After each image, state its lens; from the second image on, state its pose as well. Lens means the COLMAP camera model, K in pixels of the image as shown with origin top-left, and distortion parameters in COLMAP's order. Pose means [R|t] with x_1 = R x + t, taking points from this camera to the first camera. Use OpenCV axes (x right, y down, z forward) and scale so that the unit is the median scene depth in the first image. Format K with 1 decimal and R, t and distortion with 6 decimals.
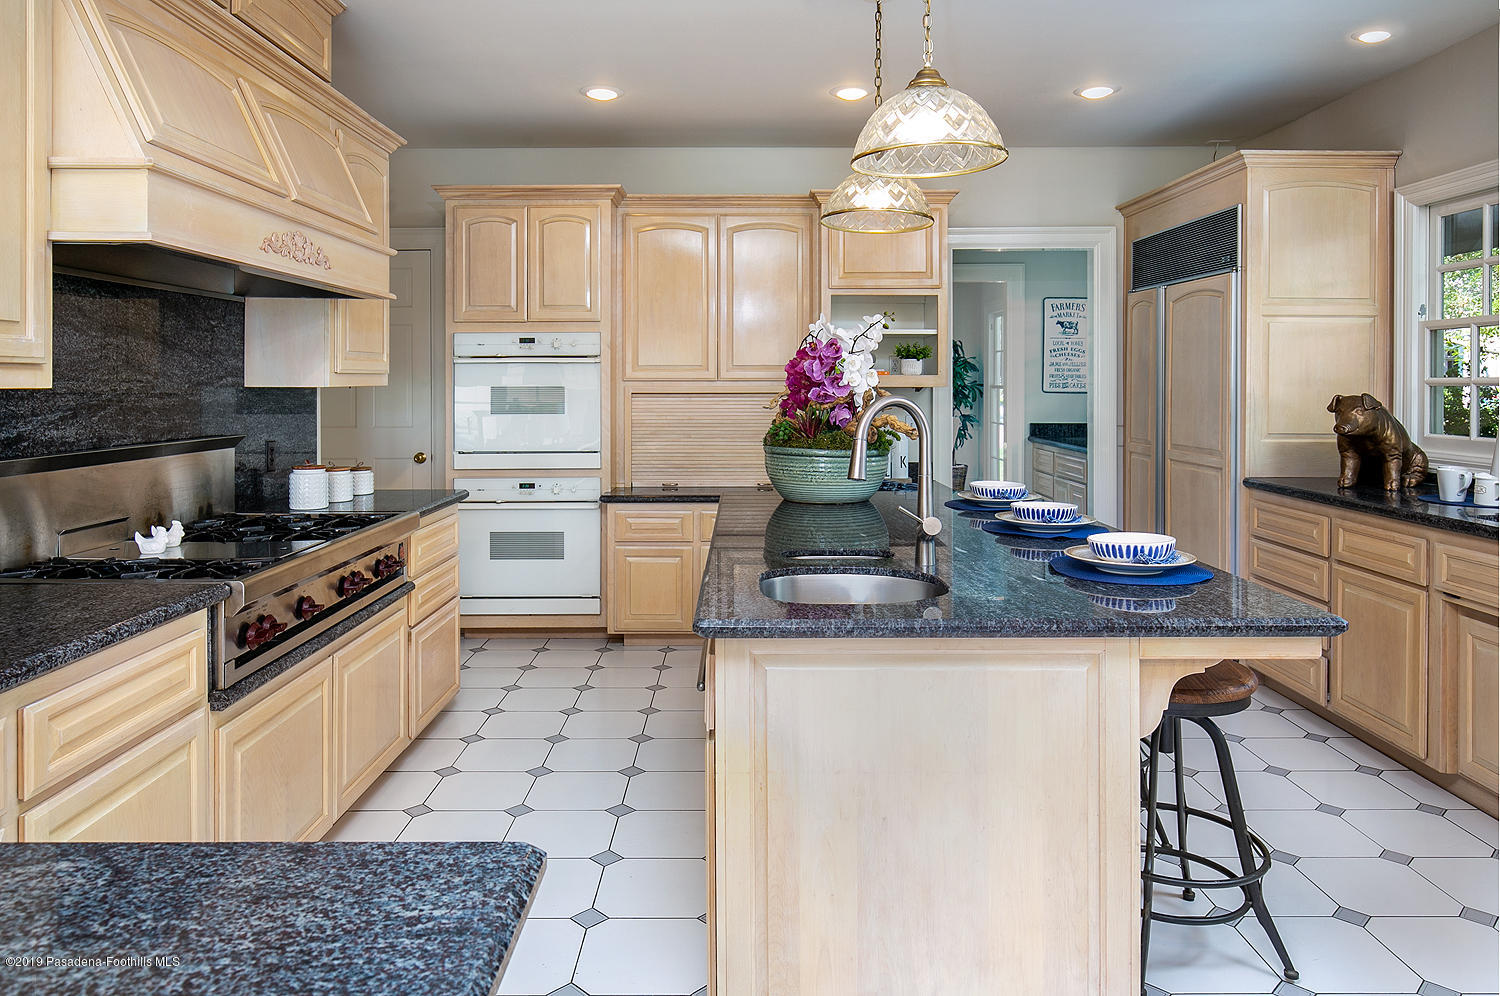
lens RADIAL K [[1004.8, 0, 751.2], [0, 1004.8, 385.0], [0, 0, 1]] dist [0.002912, -0.000331]
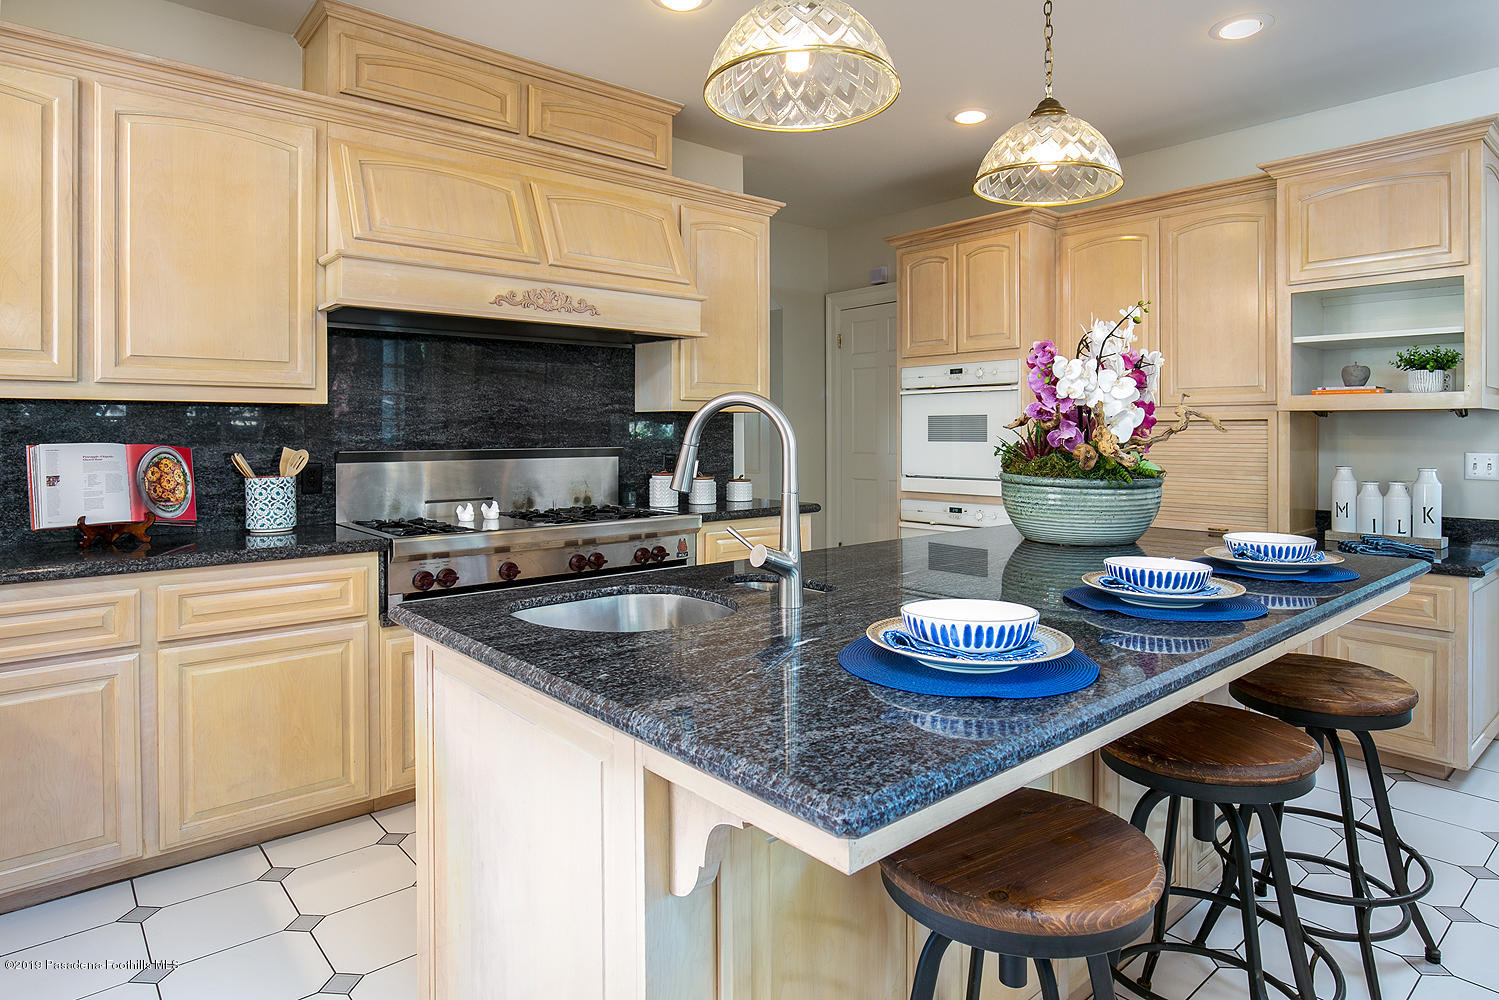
lens RADIAL K [[849.4, 0, 746.4], [0, 849.4, 445.4], [0, 0, 1]] dist [-0.035284, 0.000194]
pose [[0.648286, 0.011608, -0.761308, 0.307988], [-0.001061, 0.999897, 0.014342, 0.020304], [0.761396, -0.008490, 0.648232, 0.262303]]
